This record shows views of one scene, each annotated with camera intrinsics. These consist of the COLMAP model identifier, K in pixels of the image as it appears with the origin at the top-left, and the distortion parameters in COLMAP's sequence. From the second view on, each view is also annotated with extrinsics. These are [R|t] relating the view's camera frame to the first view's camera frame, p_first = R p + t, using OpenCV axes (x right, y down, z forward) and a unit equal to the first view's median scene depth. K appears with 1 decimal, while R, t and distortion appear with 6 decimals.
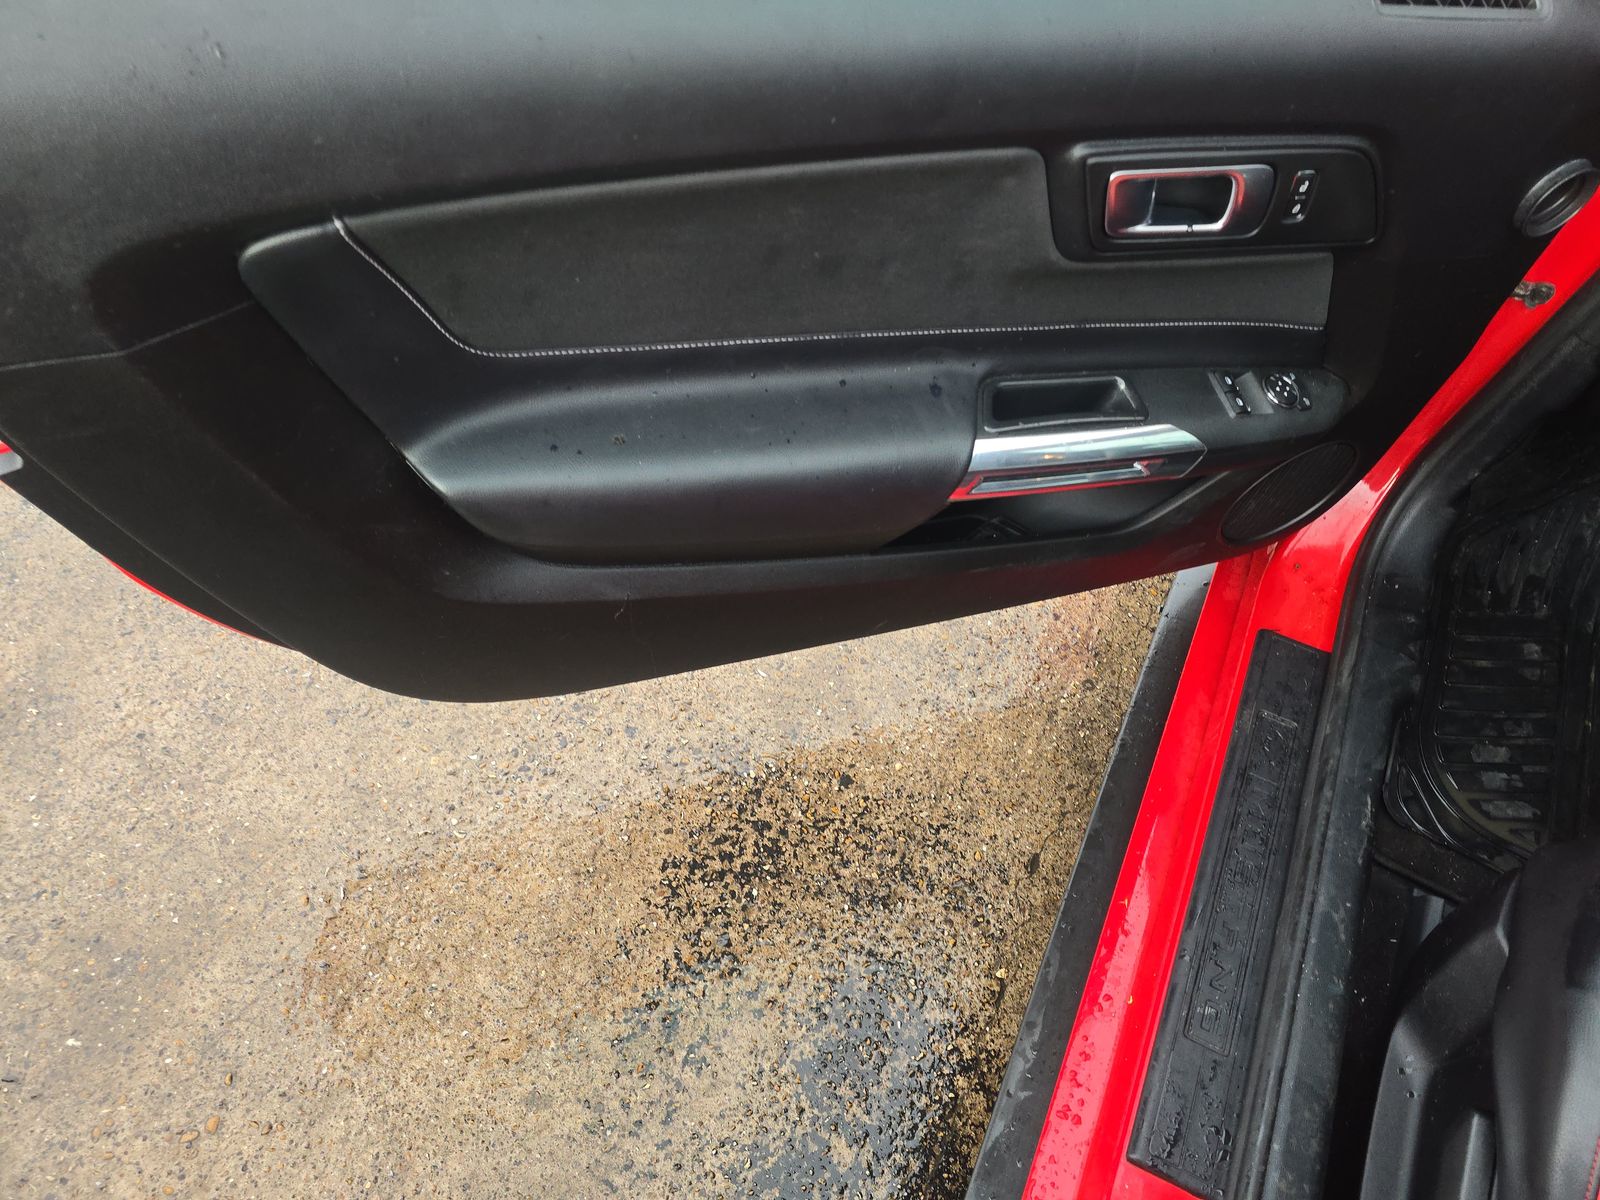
lens RADIAL K [[1068.7, 0, 800.0], [0, 1068.7, 600.0], [0, 0, 1]] dist [0.044495, -0.029920]
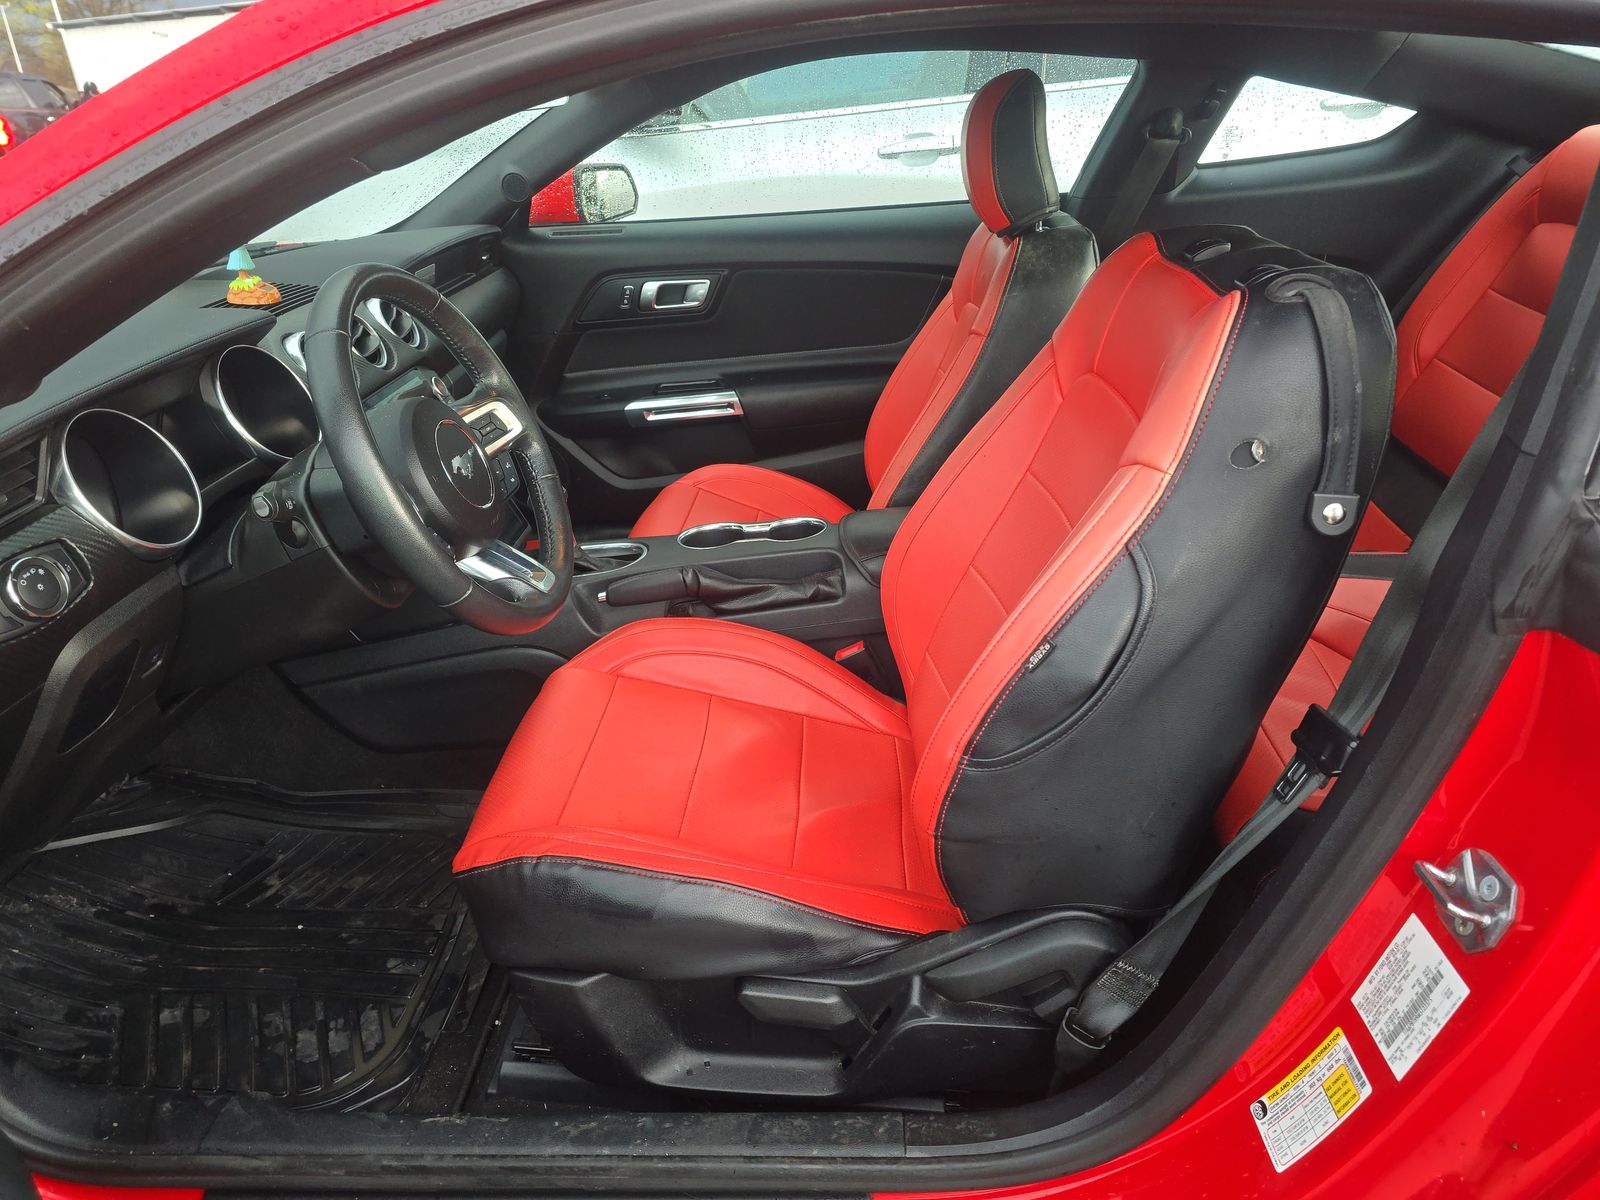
lens RADIAL K [[1068.7, 0, 800.0], [0, 1068.7, 600.0], [0, 0, 1]] dist [0.044495, -0.029920]
pose [[-0.403683, -0.518727, 0.753632, -0.058938], [0.747147, 0.288498, 0.598783, -0.228585], [-0.528026, 0.804792, 0.271104, 0.198634]]
